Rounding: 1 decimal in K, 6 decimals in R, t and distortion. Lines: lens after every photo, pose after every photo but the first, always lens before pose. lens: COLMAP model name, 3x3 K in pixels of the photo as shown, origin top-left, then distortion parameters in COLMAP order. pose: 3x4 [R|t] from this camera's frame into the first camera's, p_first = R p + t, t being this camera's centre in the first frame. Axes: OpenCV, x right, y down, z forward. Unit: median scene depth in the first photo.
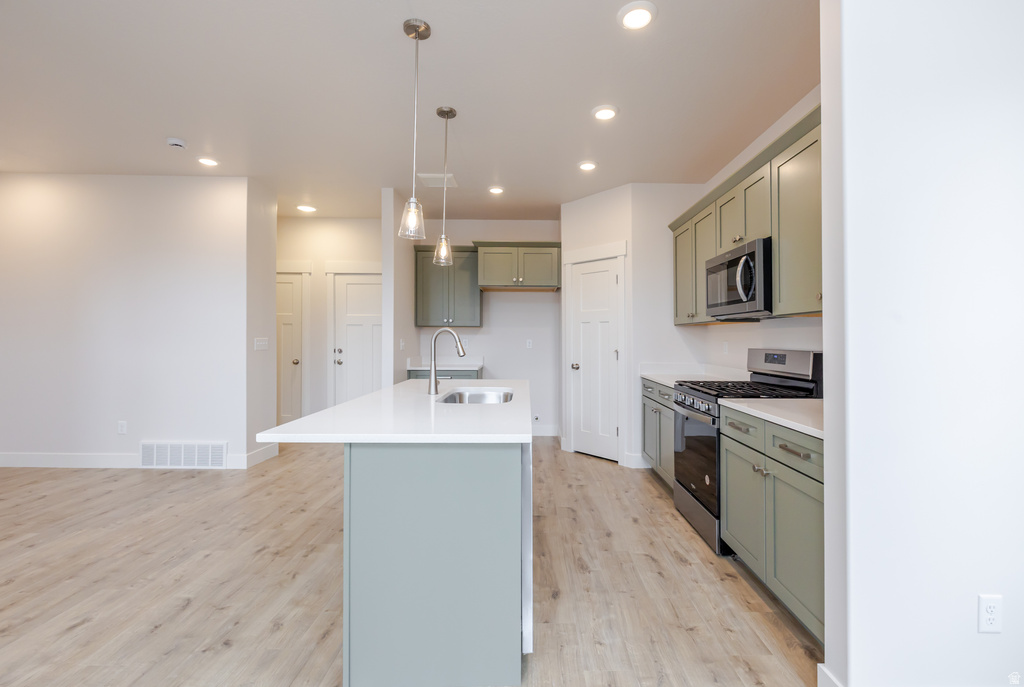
lens RADIAL K [[453.0, 0, 532.6], [0, 453.0, 336.6], [0, 0, 1]] dist [-0.000055, 0.000127]
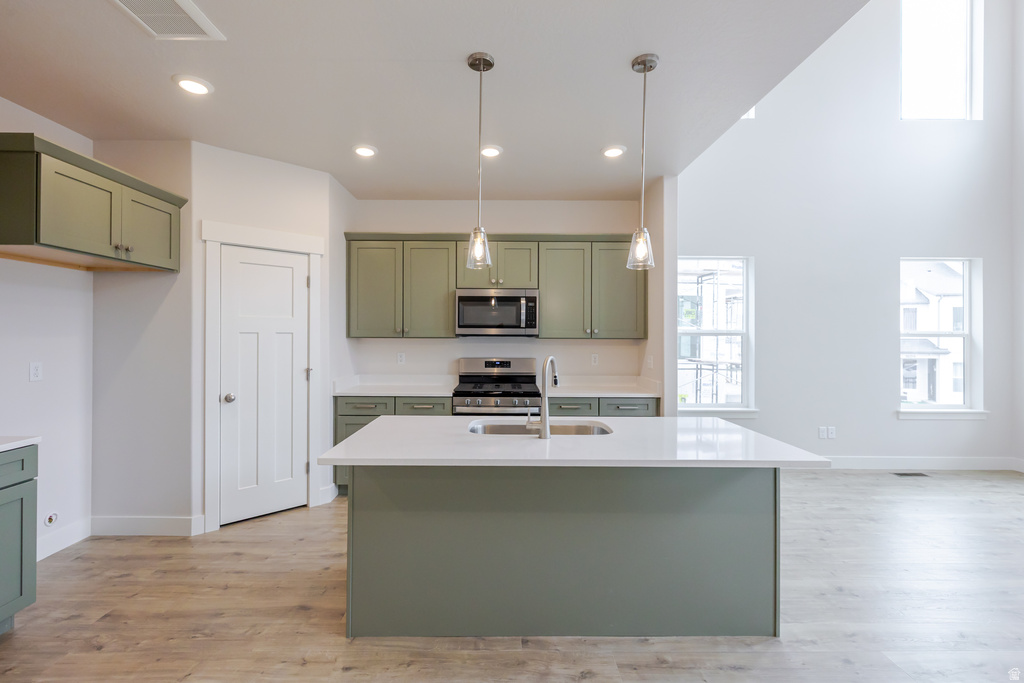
lens RADIAL K [[442.6, 0, 510.9], [0, 442.6, 328.8], [0, 0, 1]] dist [0.001872, 0.000048]
pose [[0.010293, 0.004608, 0.999936, -0.879087], [-0.010076, 0.999939, -0.004505, -0.059003], [-0.999896, -0.010029, 0.010339, 0.903120]]
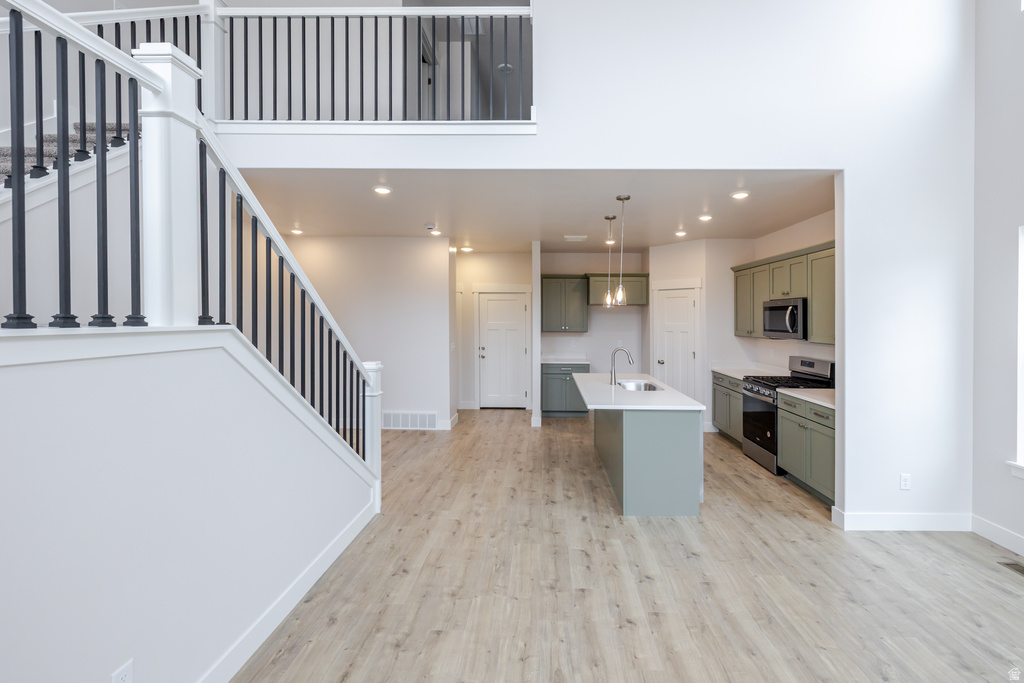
lens RADIAL K [[439.0, 0, 540.0], [0, 439.0, 322.2], [0, 0, 1]] dist [0.000361, 0.000086]
pose [[0.999563, 0.001451, -0.029510, -0.392238], [-0.001136, 0.999942, 0.010681, -0.117678], [0.029524, -0.010643, 0.999507, -0.629109]]
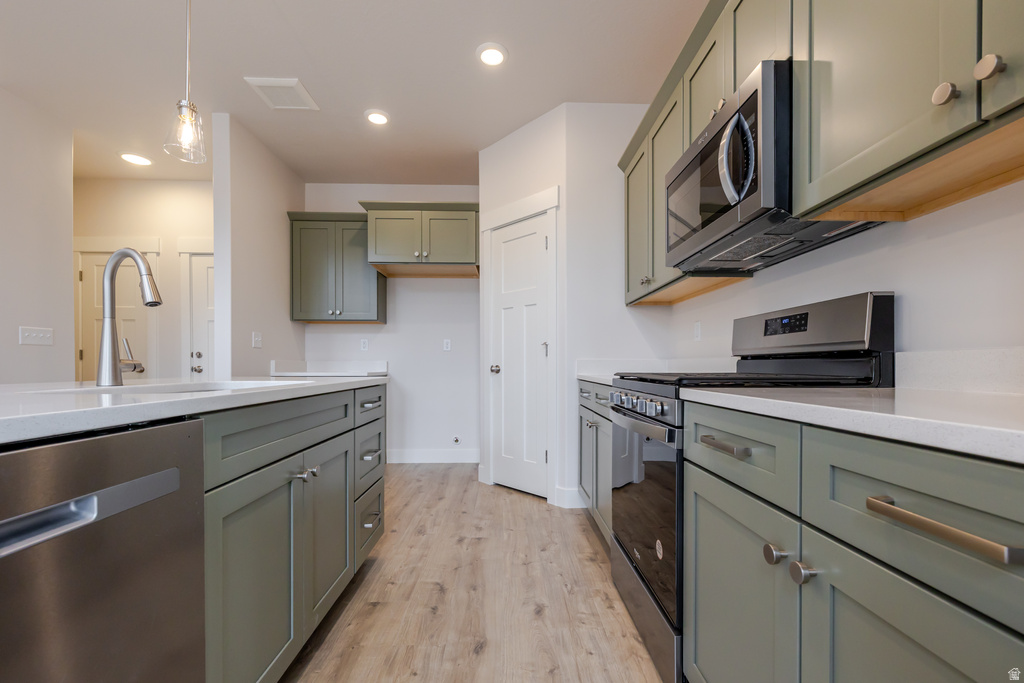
lens RADIAL K [[444.5, 0, 520.4], [0, 444.5, 376.5], [0, 0, 1]] dist [-0.000677, -0.000125]
pose [[0.999766, -0.004673, 0.021105, 0.189206], [0.004071, 0.999586, 0.028477, 0.090954], [-0.021230, -0.028384, 0.999372, 0.437613]]
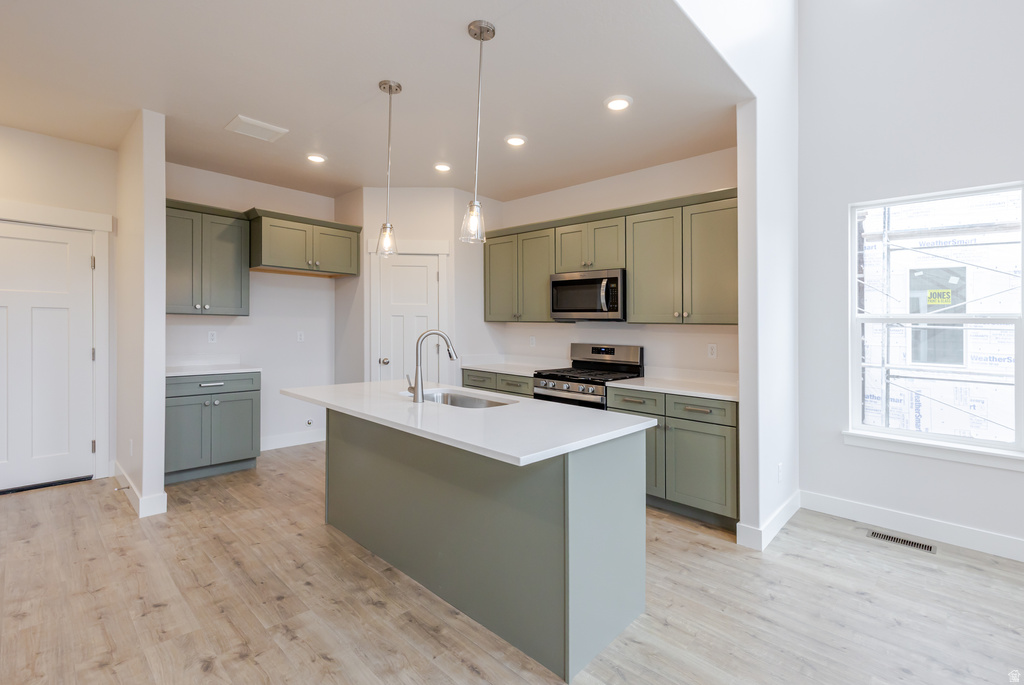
lens RADIAL K [[466.3, 0, 525.6], [0, 466.3, 320.6], [0, 0, 1]] dist [0.002694, 0.001122]
pose [[0.690826, 0.015887, 0.722846, -0.652825], [-0.018537, 0.999819, -0.004259, -0.033498], [-0.722783, -0.010457, 0.690996, 0.162450]]
